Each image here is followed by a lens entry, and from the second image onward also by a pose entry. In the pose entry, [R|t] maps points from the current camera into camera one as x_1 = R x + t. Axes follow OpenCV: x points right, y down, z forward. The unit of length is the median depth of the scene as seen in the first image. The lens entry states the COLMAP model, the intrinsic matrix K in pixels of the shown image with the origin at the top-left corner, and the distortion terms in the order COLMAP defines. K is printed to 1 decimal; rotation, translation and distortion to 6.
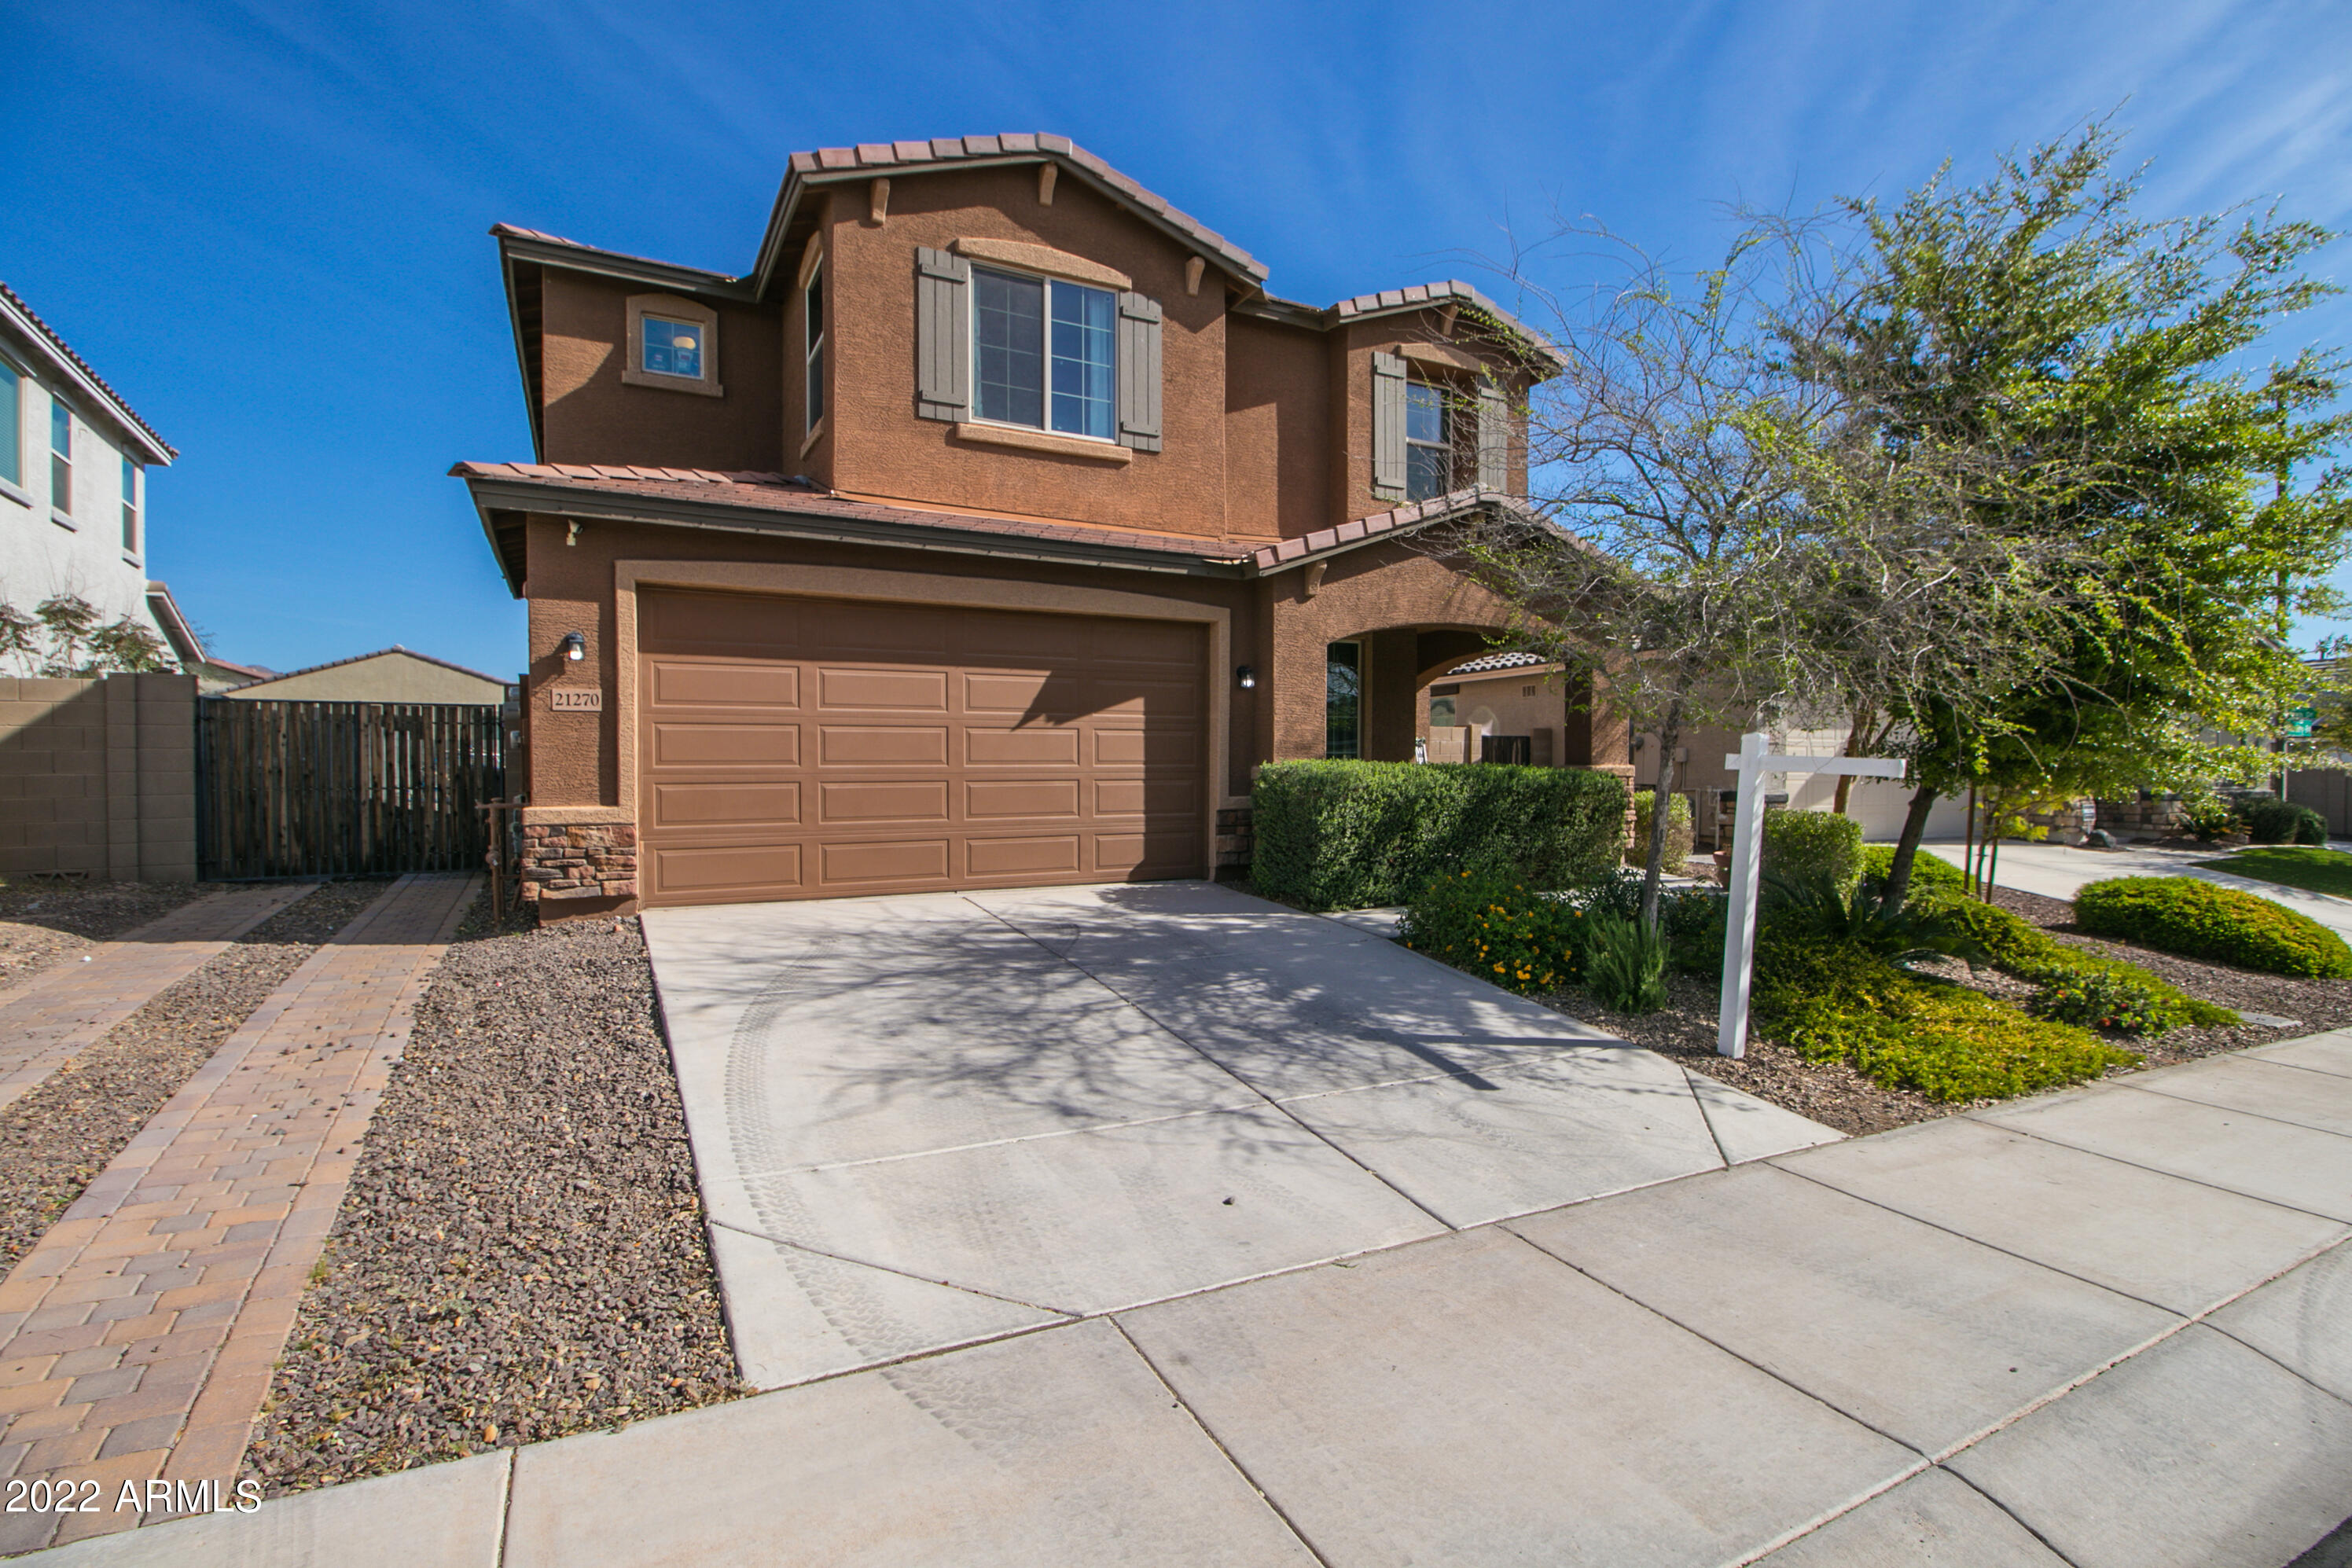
lens RADIAL K [[1088.3, 0, 1182.6], [0, 1088.3, 813.1], [0, 0, 1]] dist [-0.000786, -0.012439]
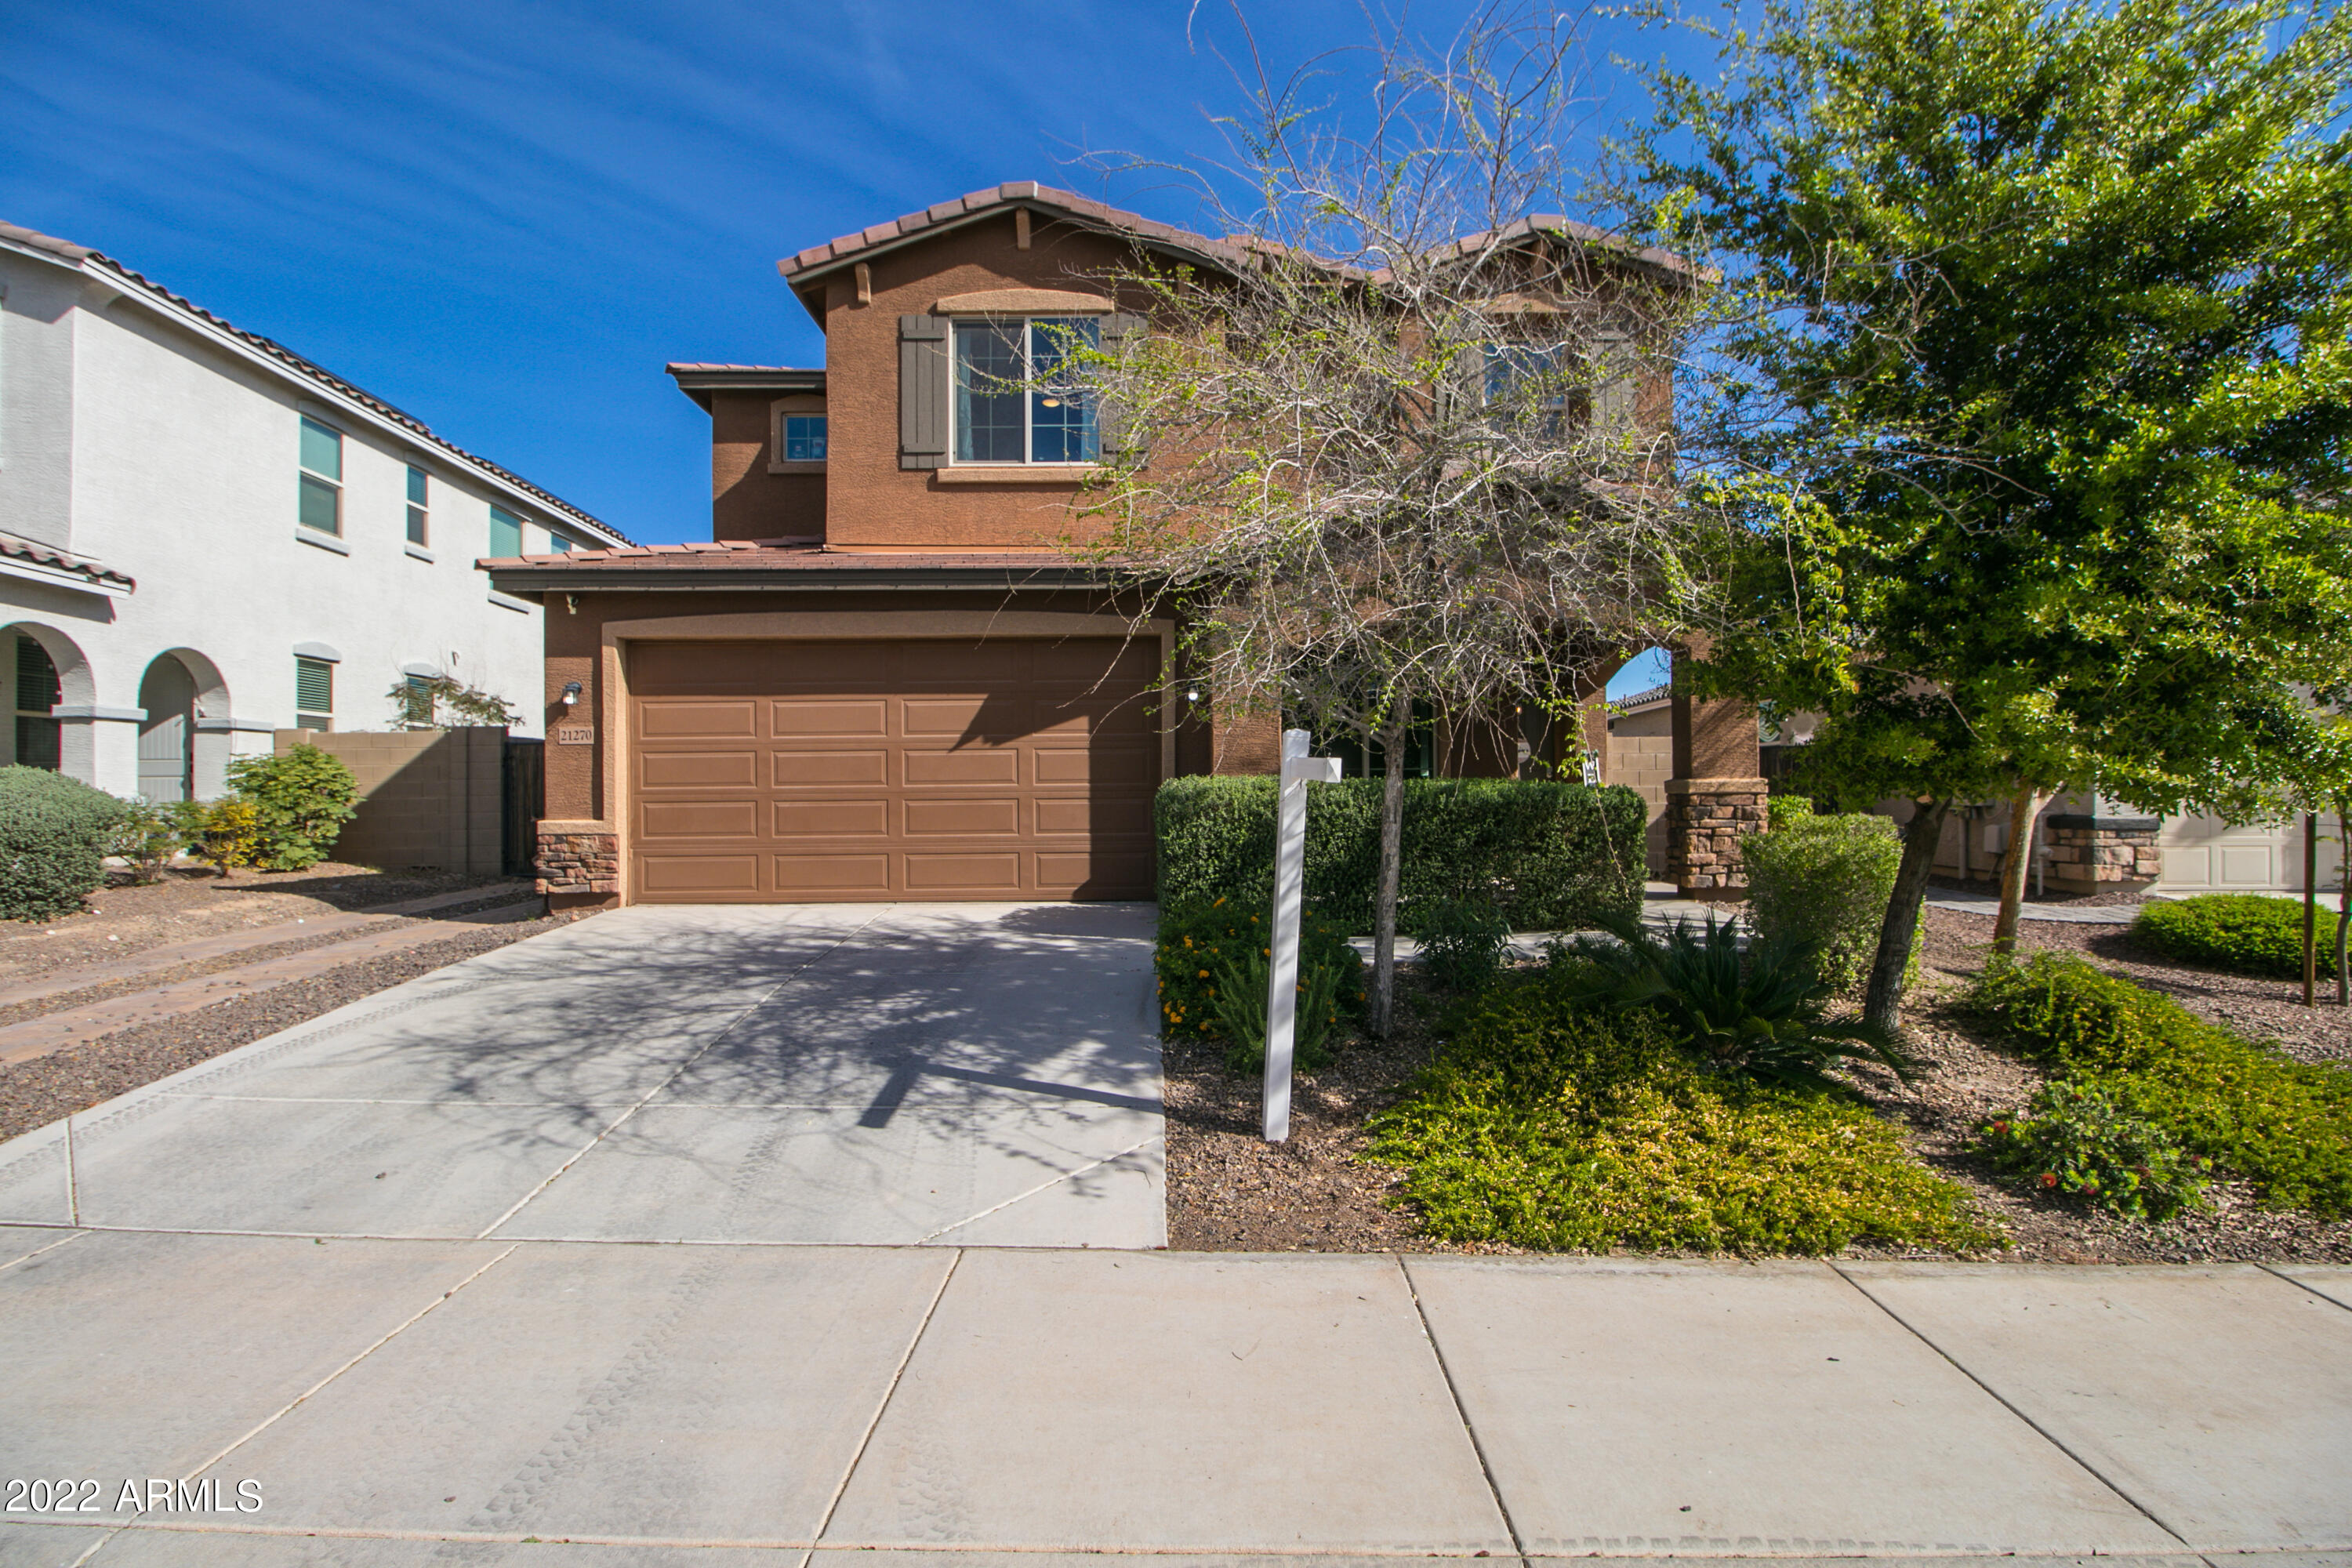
lens RADIAL K [[1088.4, 0, 1182.6], [0, 1088.4, 813.1], [0, 0, 1]] dist [-0.000786, -0.012439]
pose [[0.888108, 0.001595, -0.459631, 0.532403], [-0.012822, 0.999691, -0.021305, 0.002877], [0.459455, 0.024815, 0.887854, 0.169154]]
